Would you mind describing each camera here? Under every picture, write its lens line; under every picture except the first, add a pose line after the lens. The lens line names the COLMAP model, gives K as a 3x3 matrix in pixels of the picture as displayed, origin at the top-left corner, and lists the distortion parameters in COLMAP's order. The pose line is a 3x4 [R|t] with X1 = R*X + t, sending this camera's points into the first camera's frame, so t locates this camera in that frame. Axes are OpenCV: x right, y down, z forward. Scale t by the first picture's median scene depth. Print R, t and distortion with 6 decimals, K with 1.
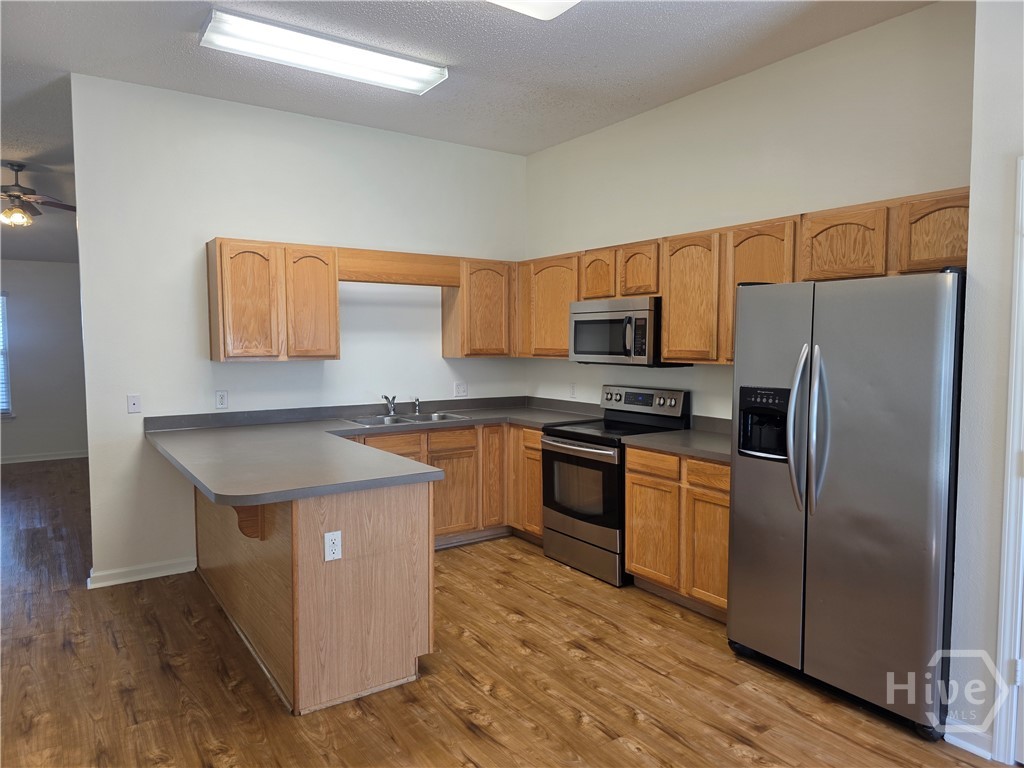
lens RADIAL K [[684.3, 0, 513.2], [0, 684.3, 380.3], [0, 0, 1]] dist [0.071258, -0.064243]
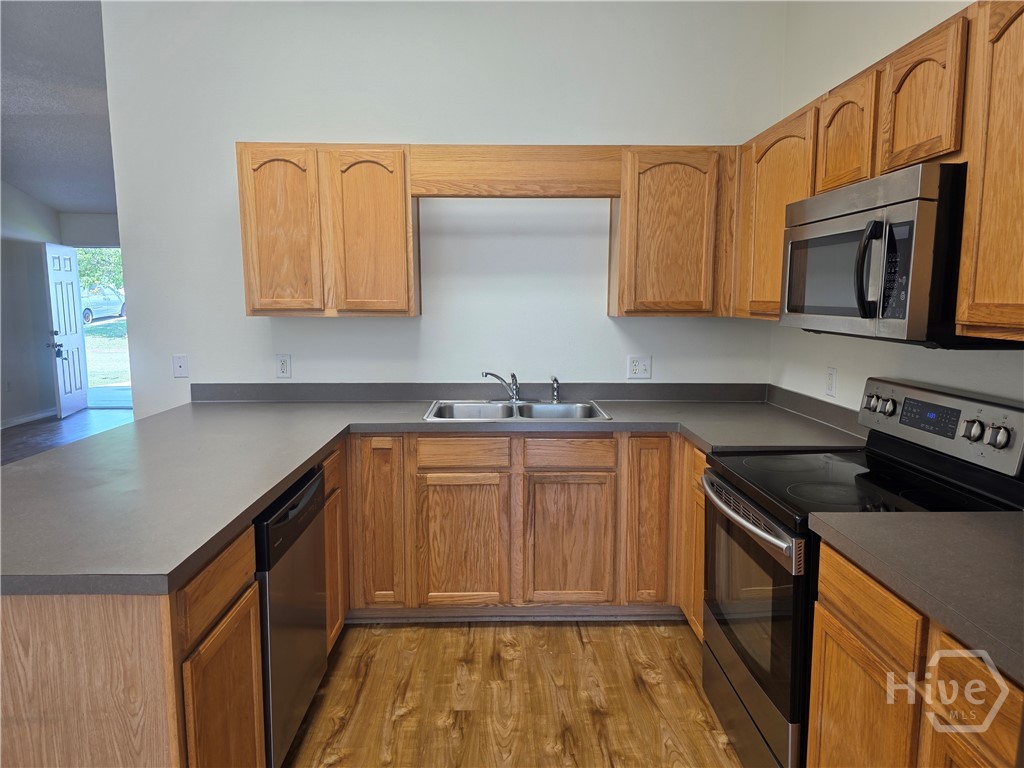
lens RADIAL K [[691.2, 0, 512.0], [0, 691.2, 384.0], [0, 0, 1]] dist [0.056892, -0.059799]
pose [[0.838932, 0.069475, -0.539784, 0.197966], [-0.033345, 0.996517, 0.076435, -0.018791], [0.543214, -0.046124, 0.838326, 0.476556]]
